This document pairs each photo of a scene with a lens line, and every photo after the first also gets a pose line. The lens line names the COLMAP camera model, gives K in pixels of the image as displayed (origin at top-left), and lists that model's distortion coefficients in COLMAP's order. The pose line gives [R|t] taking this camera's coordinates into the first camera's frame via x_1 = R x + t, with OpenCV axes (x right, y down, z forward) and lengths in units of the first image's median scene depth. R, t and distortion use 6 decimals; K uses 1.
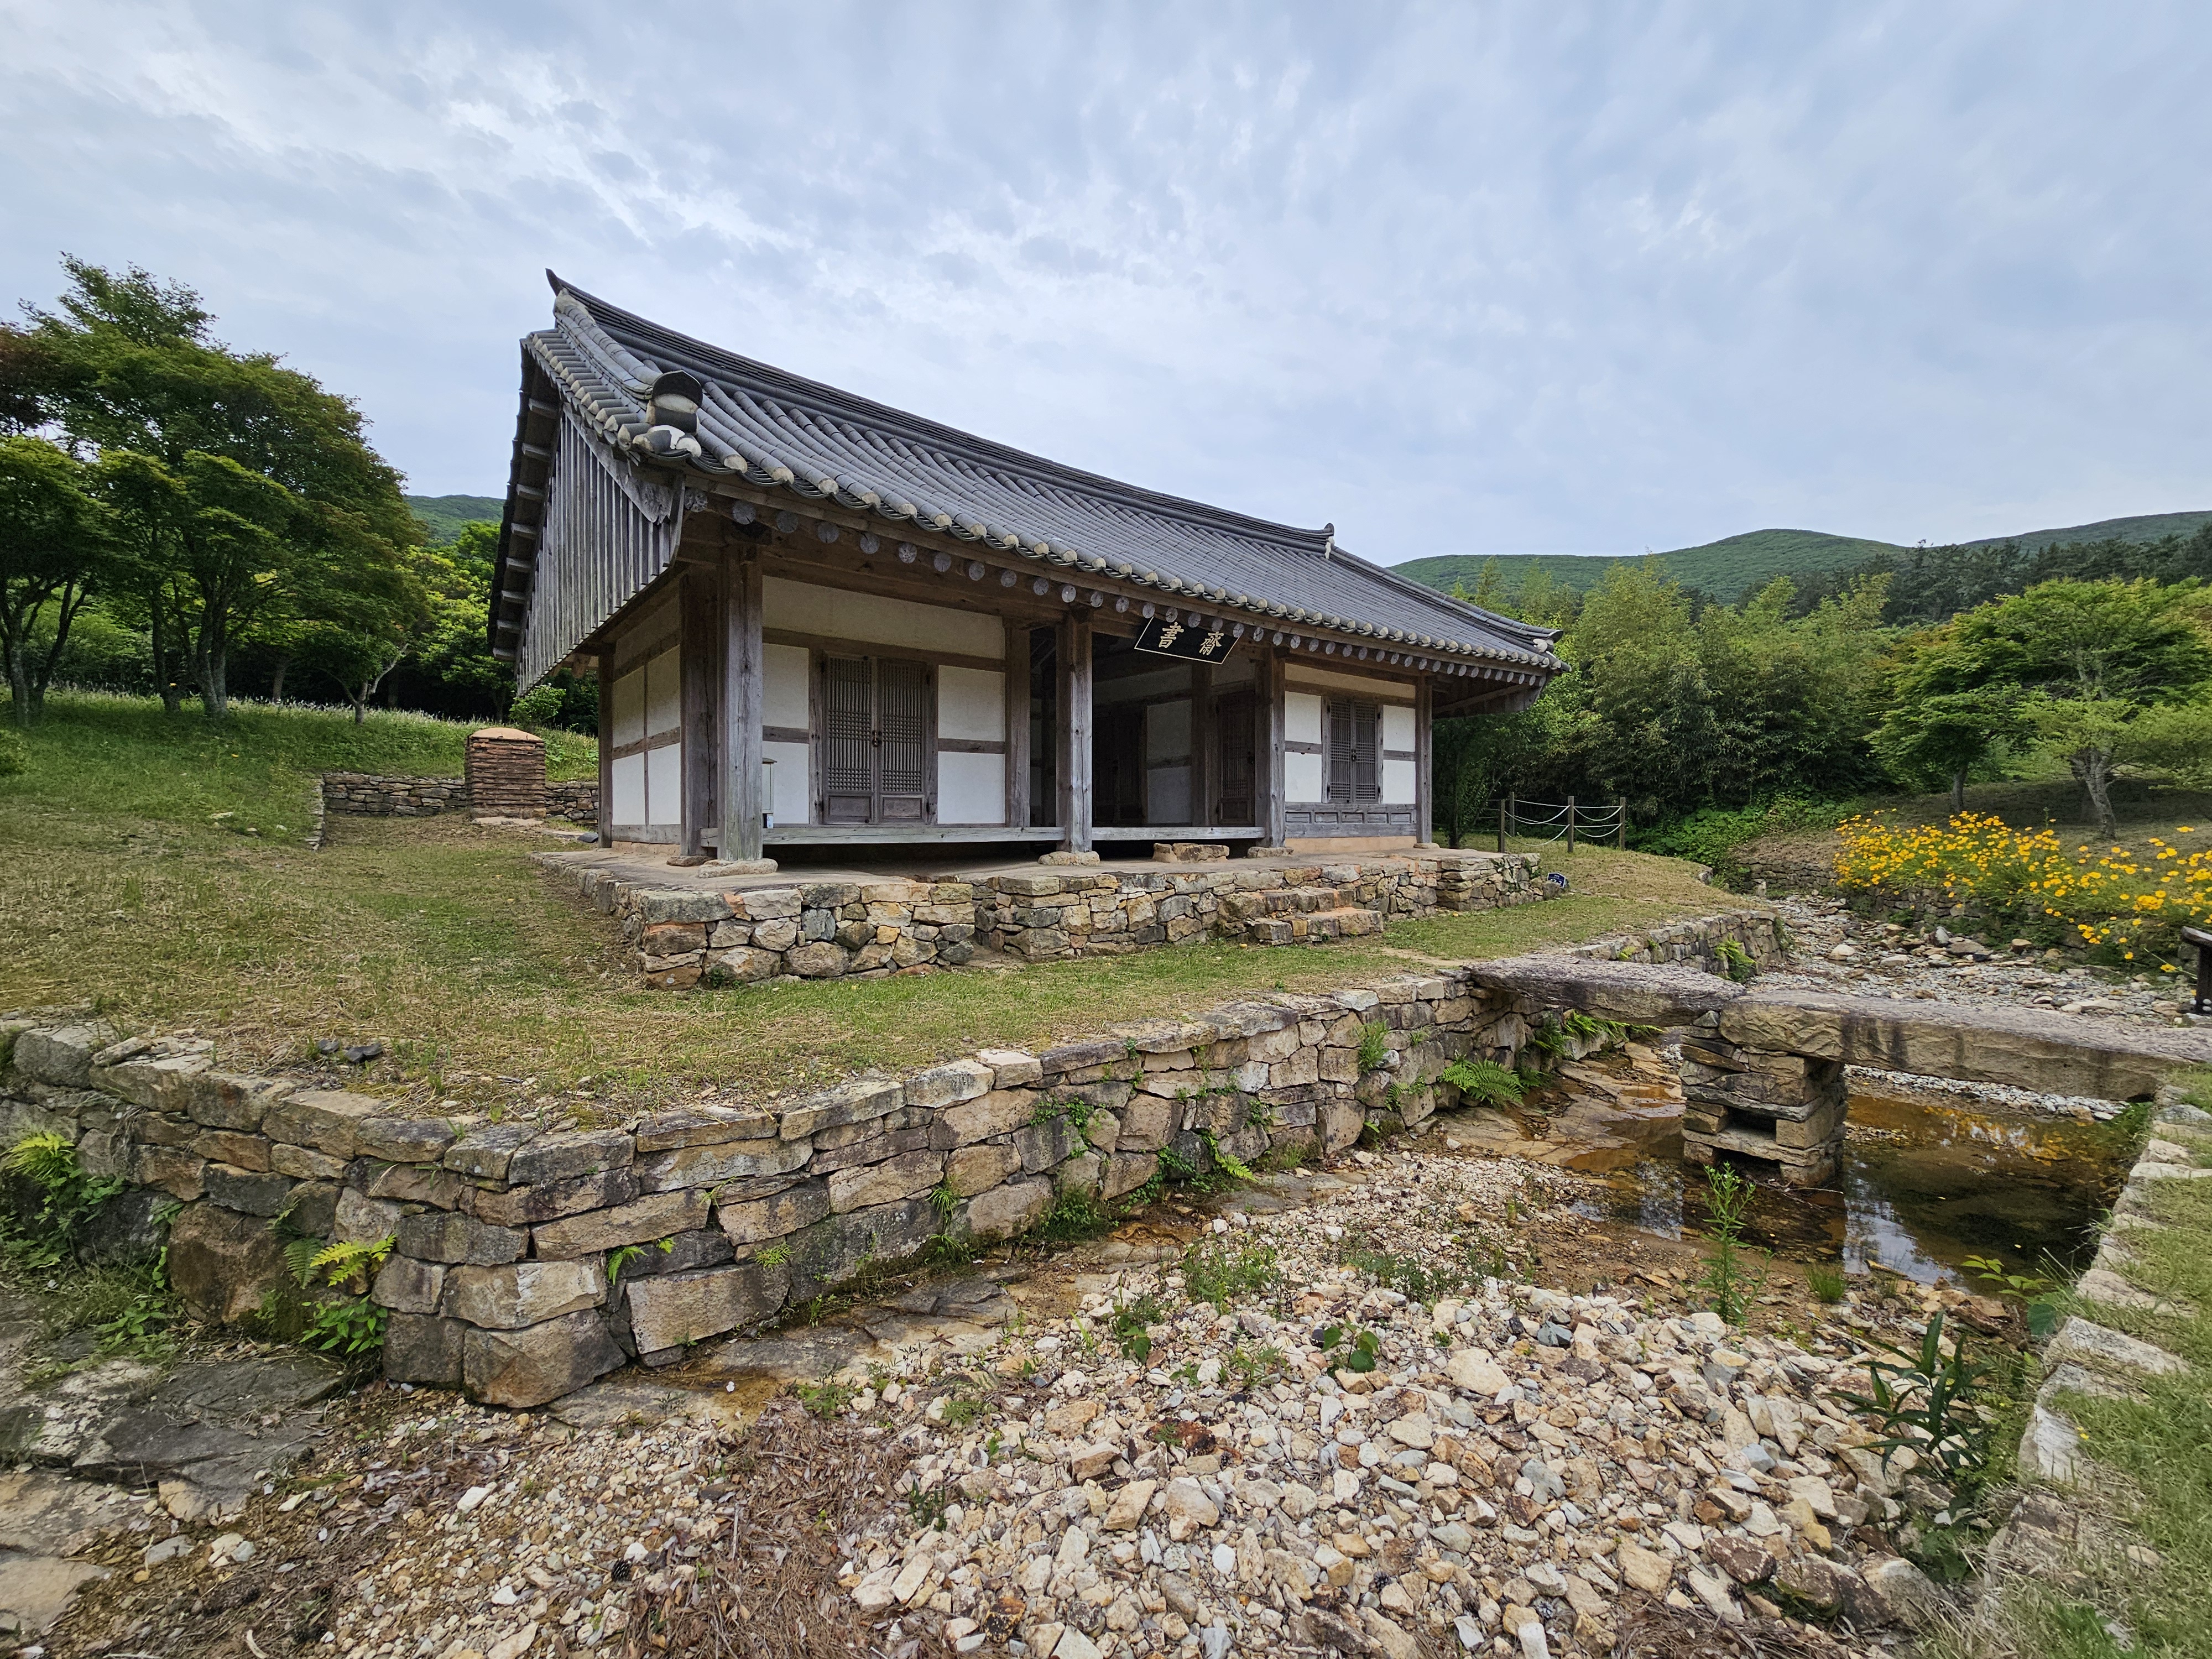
lens RADIAL K [[892.2, 0, 1106.0], [0, 892.2, 829.5], [0, 0, 1]] dist [0.000091, 0.000089]
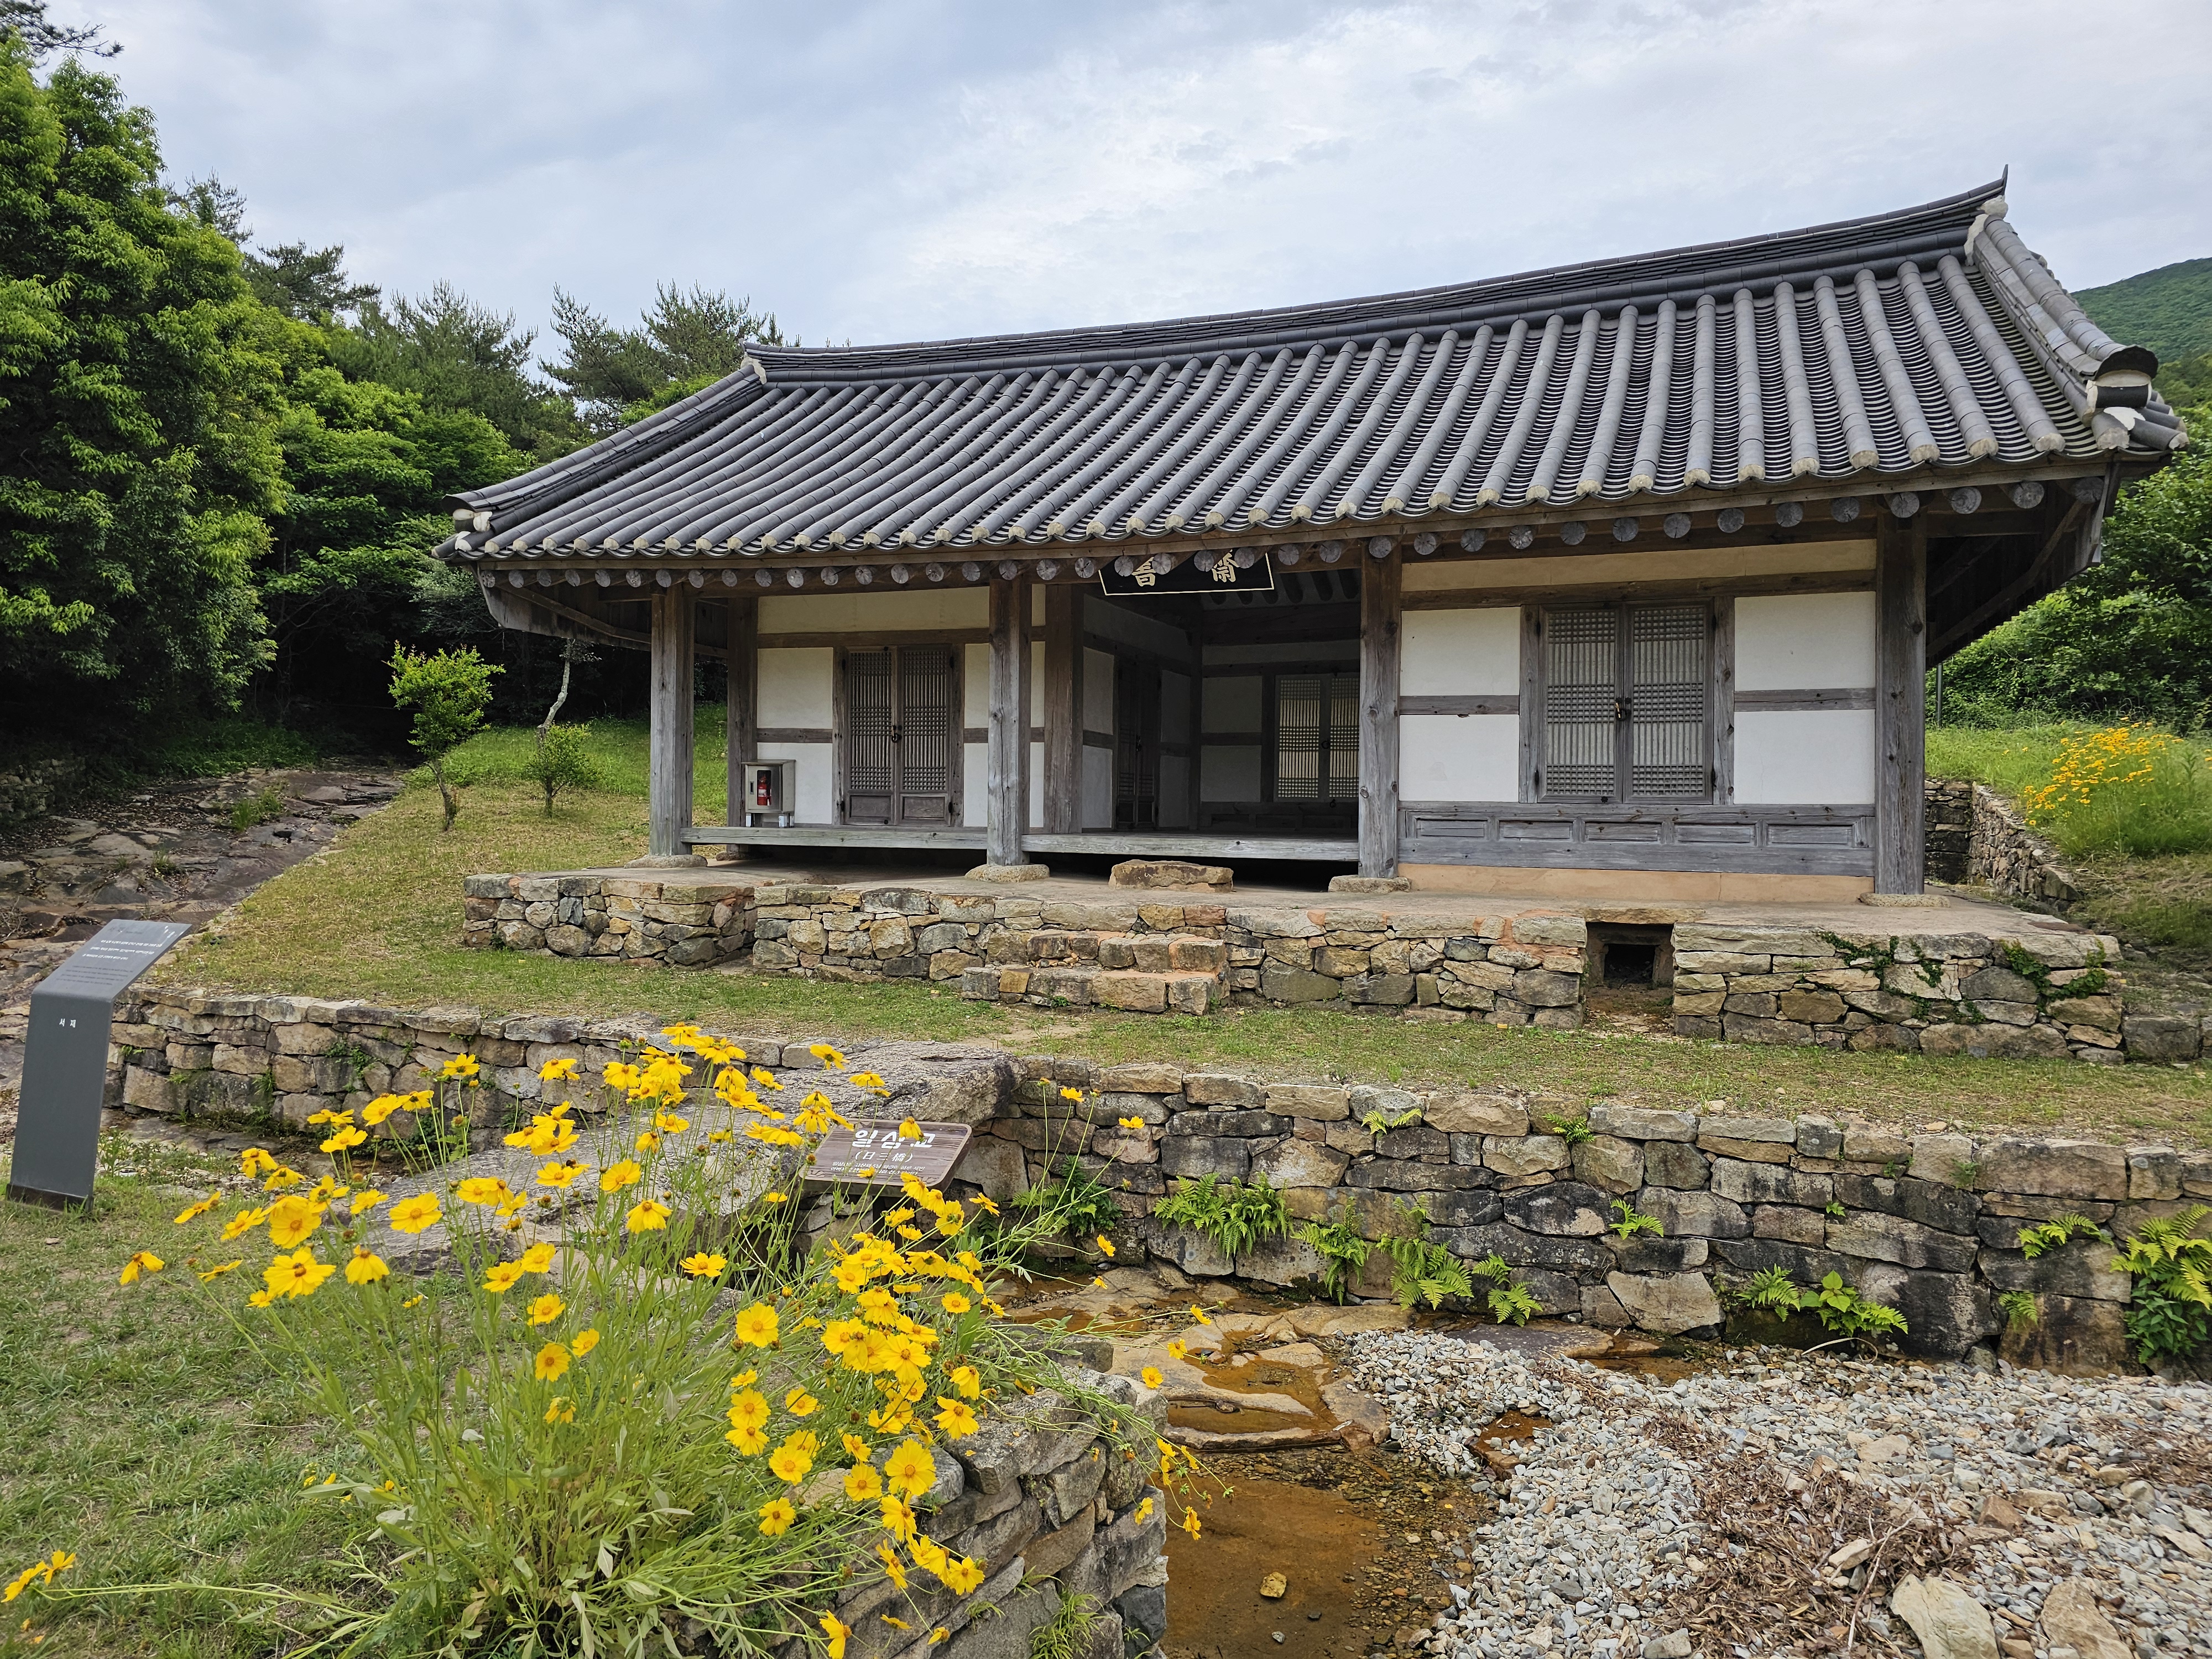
lens RADIAL K [[1381.6, 0, 1106.0], [0, 1381.6, 829.5], [0, 0, 1]] dist [-0.007339, -0.001386]
pose [[0.523895, 0.017225, -0.851608, 1.273870], [-0.019046, 0.999782, 0.008506, -0.022584], [0.851570, 0.011763, 0.524110, 0.520102]]
